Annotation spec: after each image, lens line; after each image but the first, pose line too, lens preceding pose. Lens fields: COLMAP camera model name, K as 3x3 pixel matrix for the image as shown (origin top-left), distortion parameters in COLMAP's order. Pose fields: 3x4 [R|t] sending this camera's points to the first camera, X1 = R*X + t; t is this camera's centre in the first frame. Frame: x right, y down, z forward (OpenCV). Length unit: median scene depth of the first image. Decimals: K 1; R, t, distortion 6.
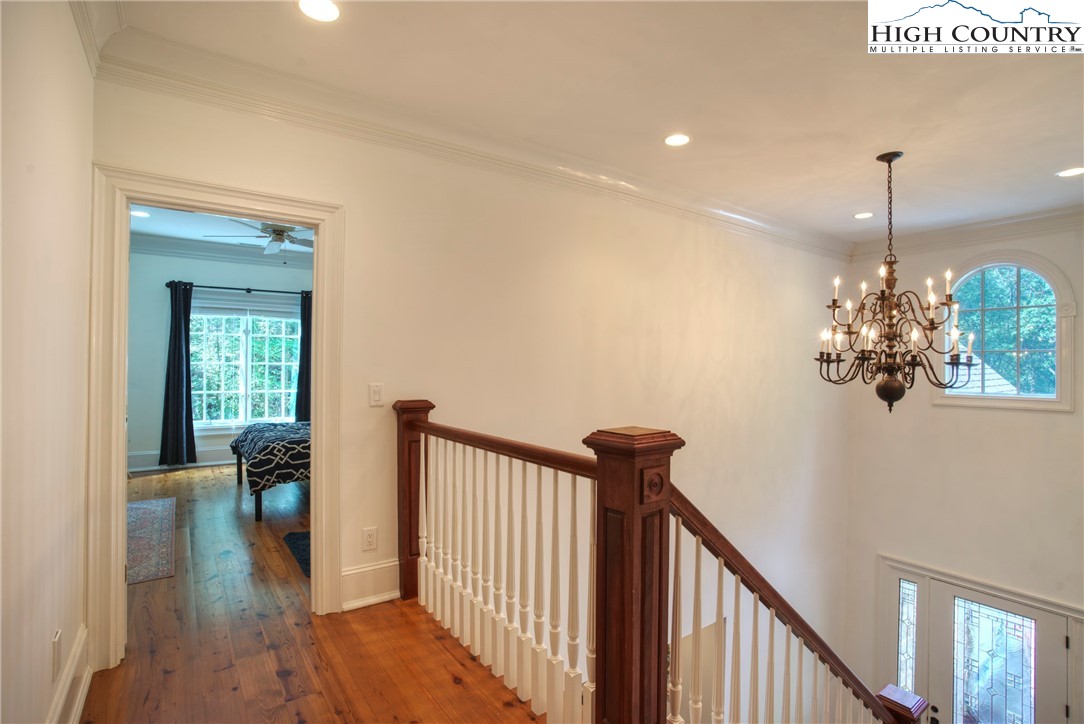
lens RADIAL K [[563.0, 0, 542.0], [0, 563.0, 362.0], [0, 0, 1]] dist [-0.002097, 0.000299]
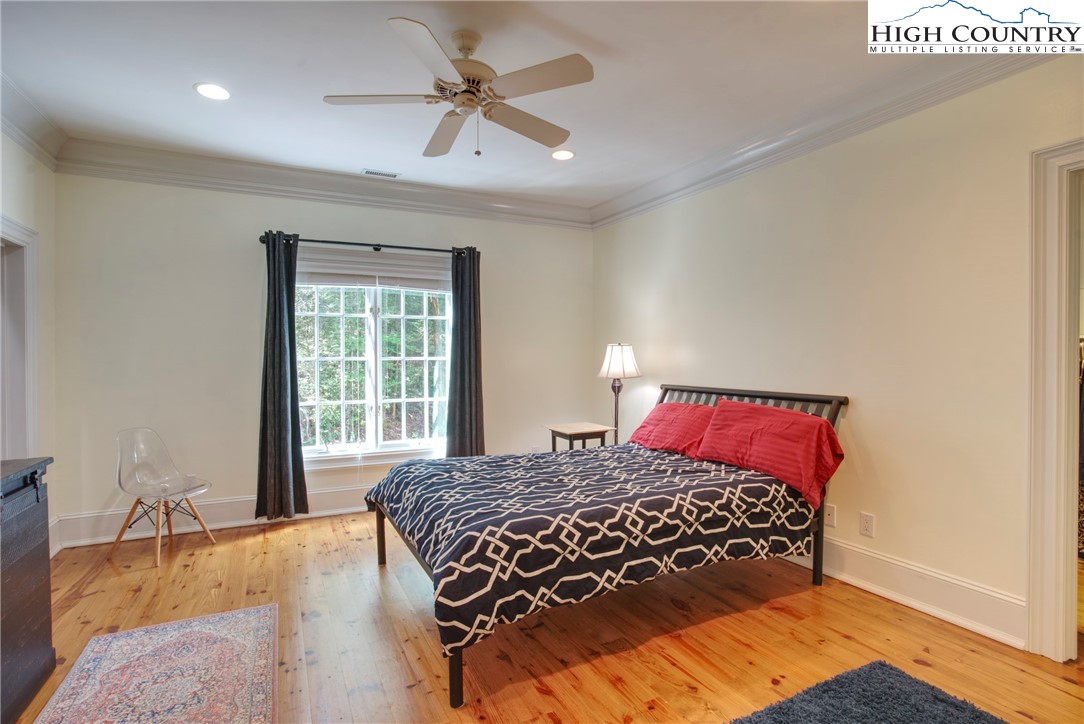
lens RADIAL K [[523.1, 0, 542.0], [0, 523.1, 362.0], [0, 0, 1]] dist [-0.030487, 0.000431]
pose [[0.994531, -0.014020, -0.103500, -0.282333], [0.014967, 0.999853, 0.008381, 0.004451], [0.103367, -0.009884, 0.994594, 0.434472]]
